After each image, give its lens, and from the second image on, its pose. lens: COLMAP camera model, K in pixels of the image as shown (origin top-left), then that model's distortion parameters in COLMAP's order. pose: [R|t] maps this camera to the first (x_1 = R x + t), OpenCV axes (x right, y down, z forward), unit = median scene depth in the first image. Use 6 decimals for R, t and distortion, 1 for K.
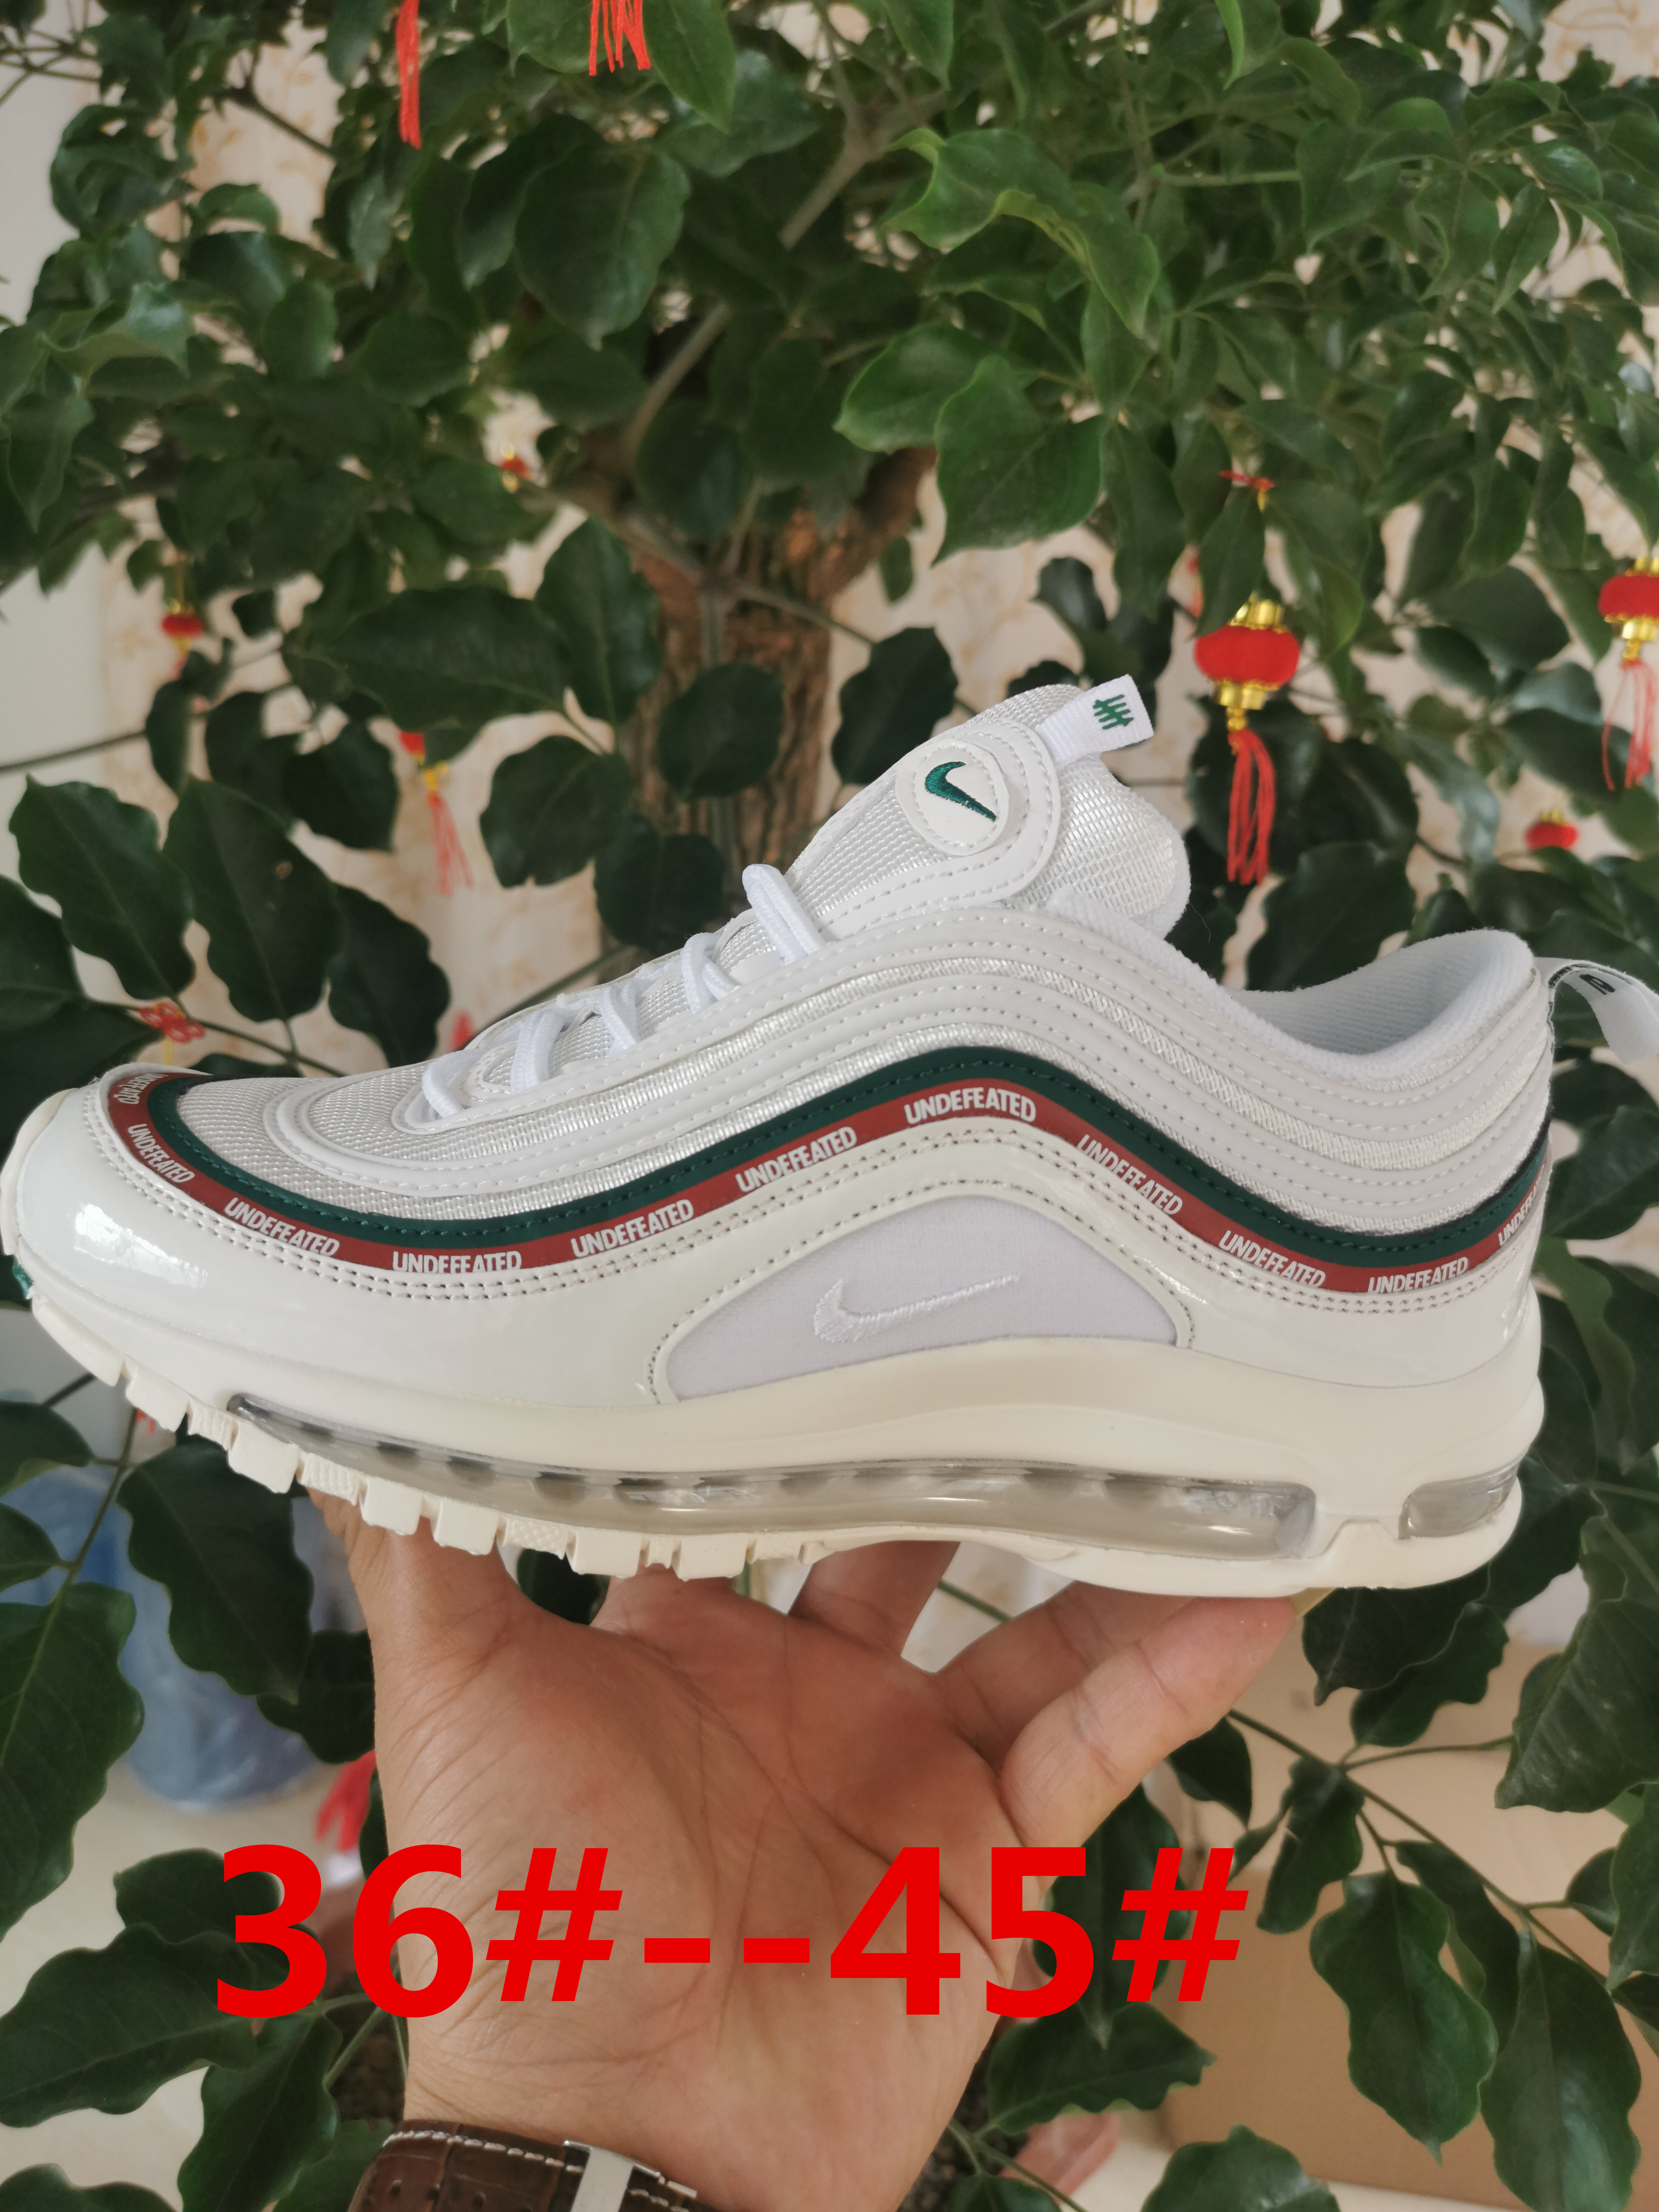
lens RADIAL K [[1786.1, 0, 825.0], [0, 1786.1, 1115.7], [0, 0, 1]] dist [-0.012645, -0.007068]
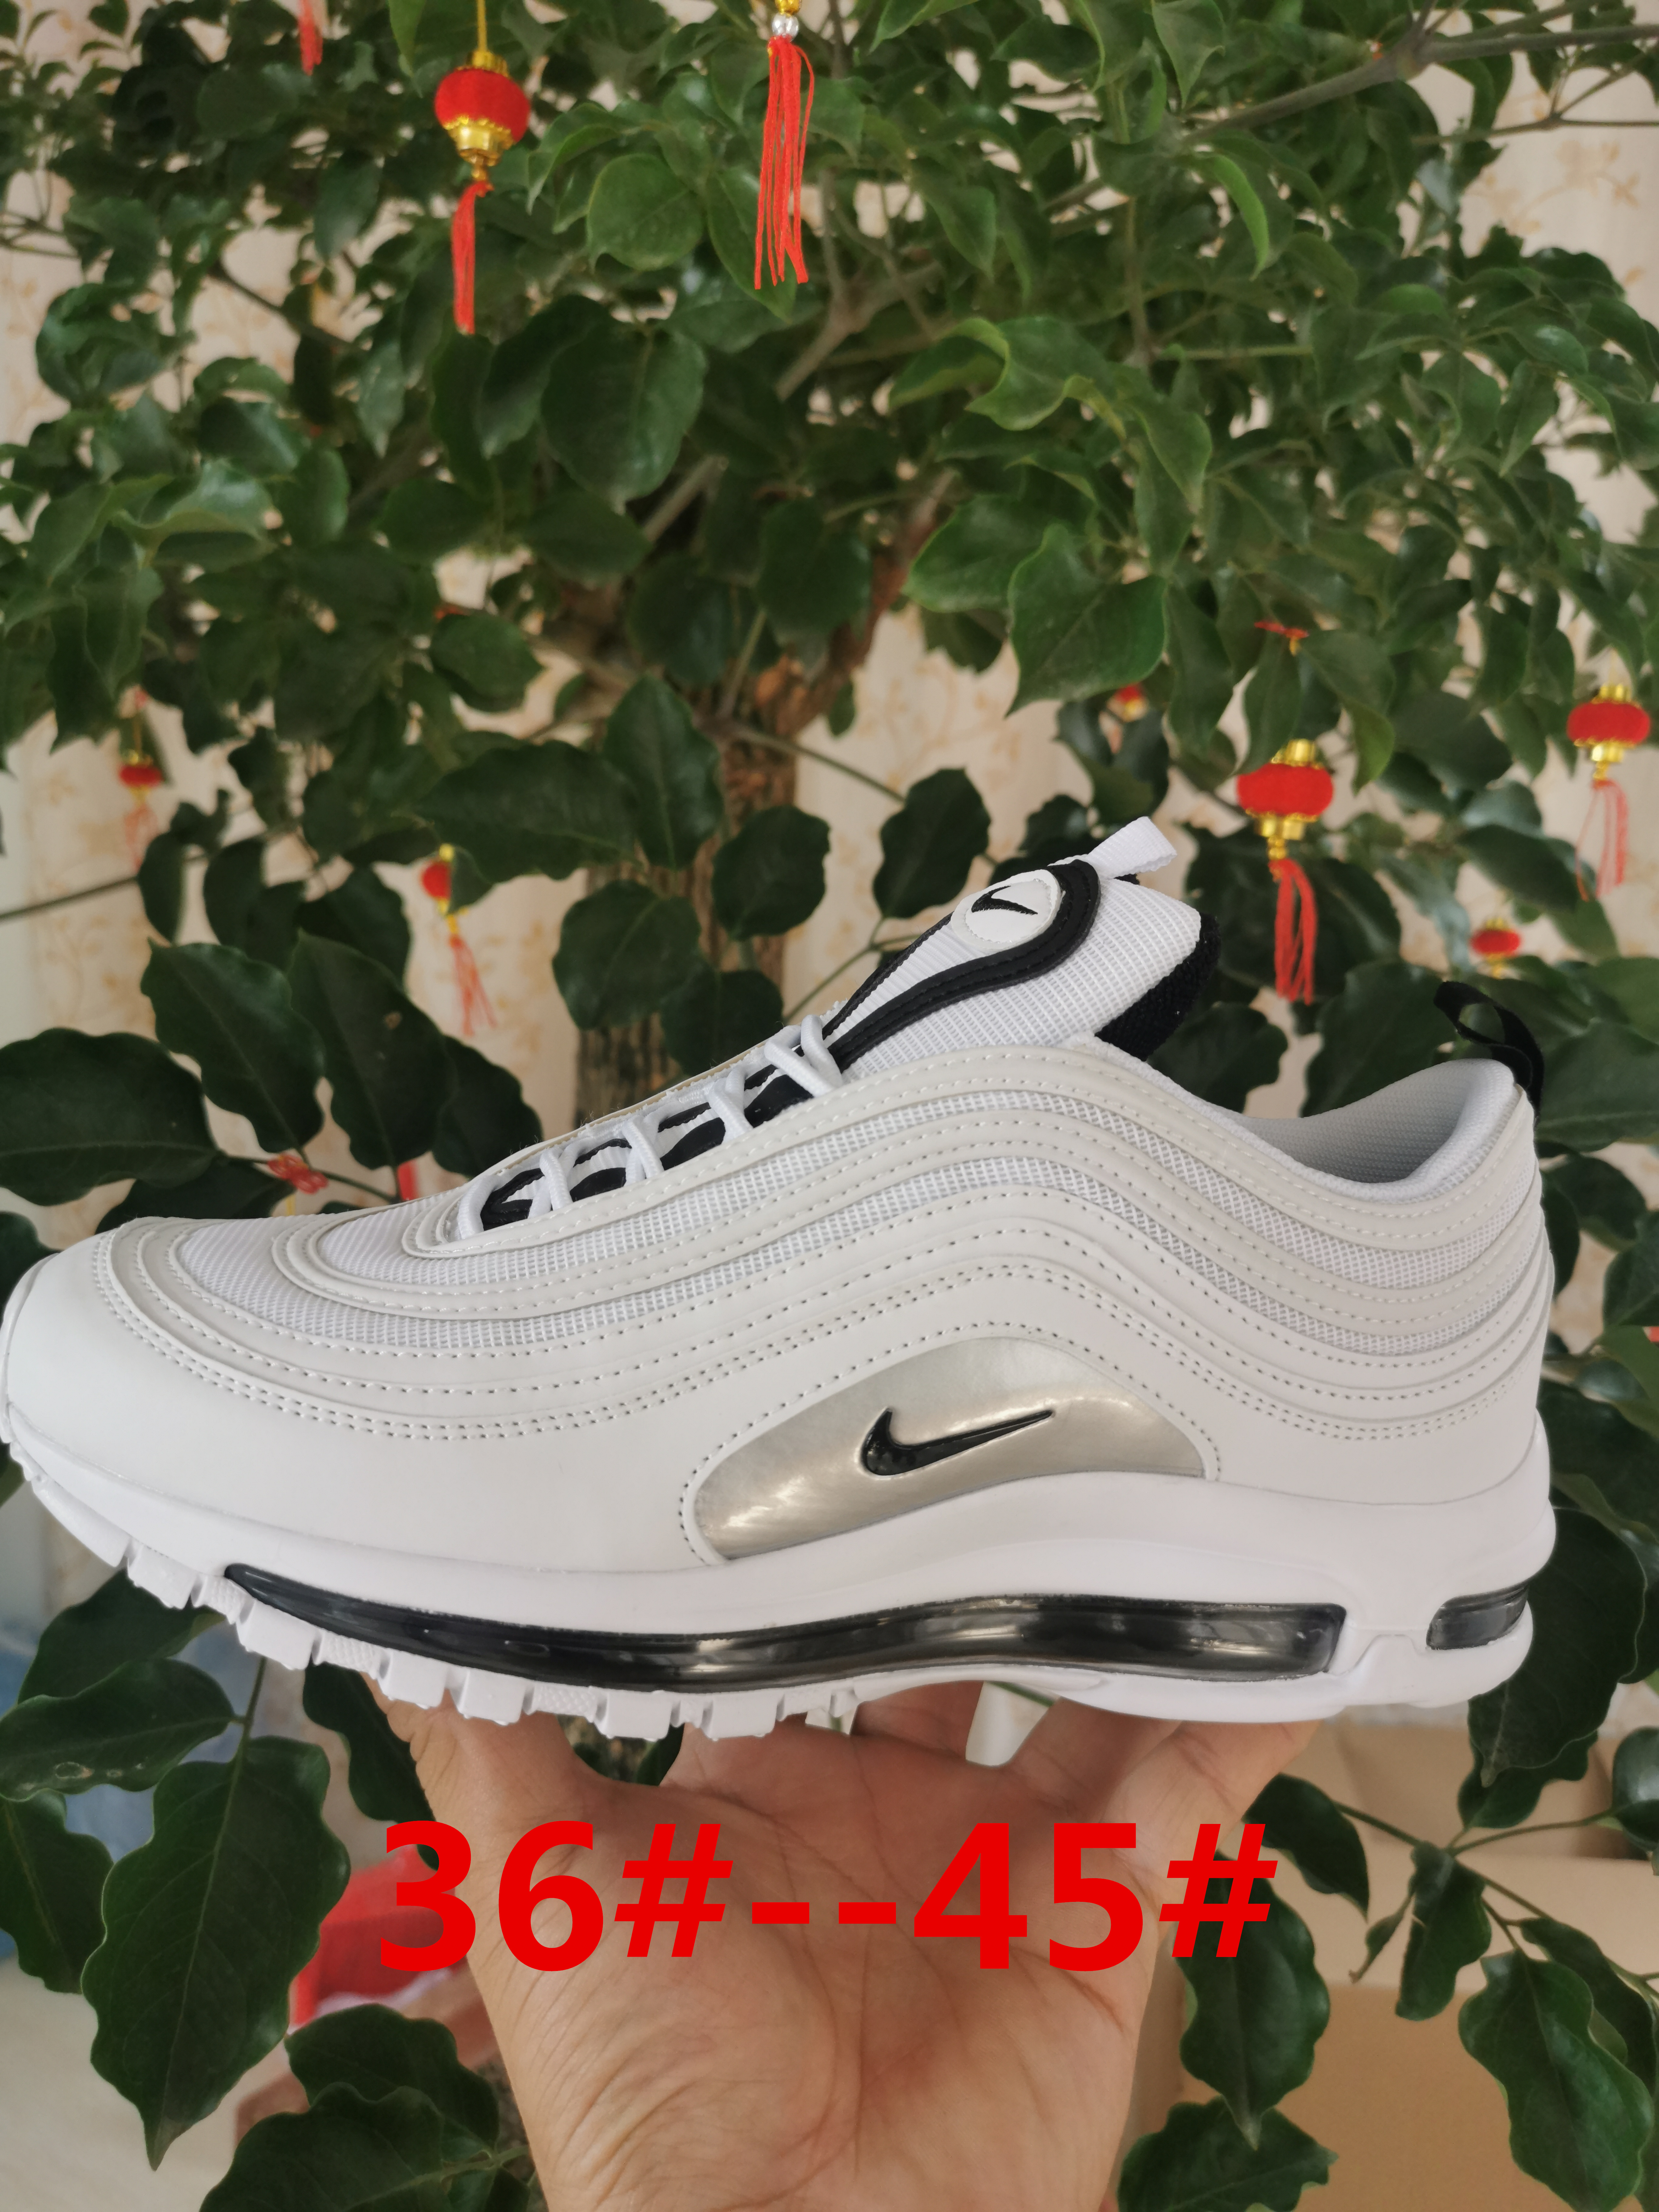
lens RADIAL K [[1786.1, 0, 834.8], [0, 1786.1, 1103.1], [0, 0, 1]] dist [-0.012645, -0.007068]
pose [[0.997317, -0.036226, 0.063610, -0.099259], [0.040778, 0.996587, -0.071780, -0.005556], [-0.060793, 0.074181, 0.995390, -0.029467]]
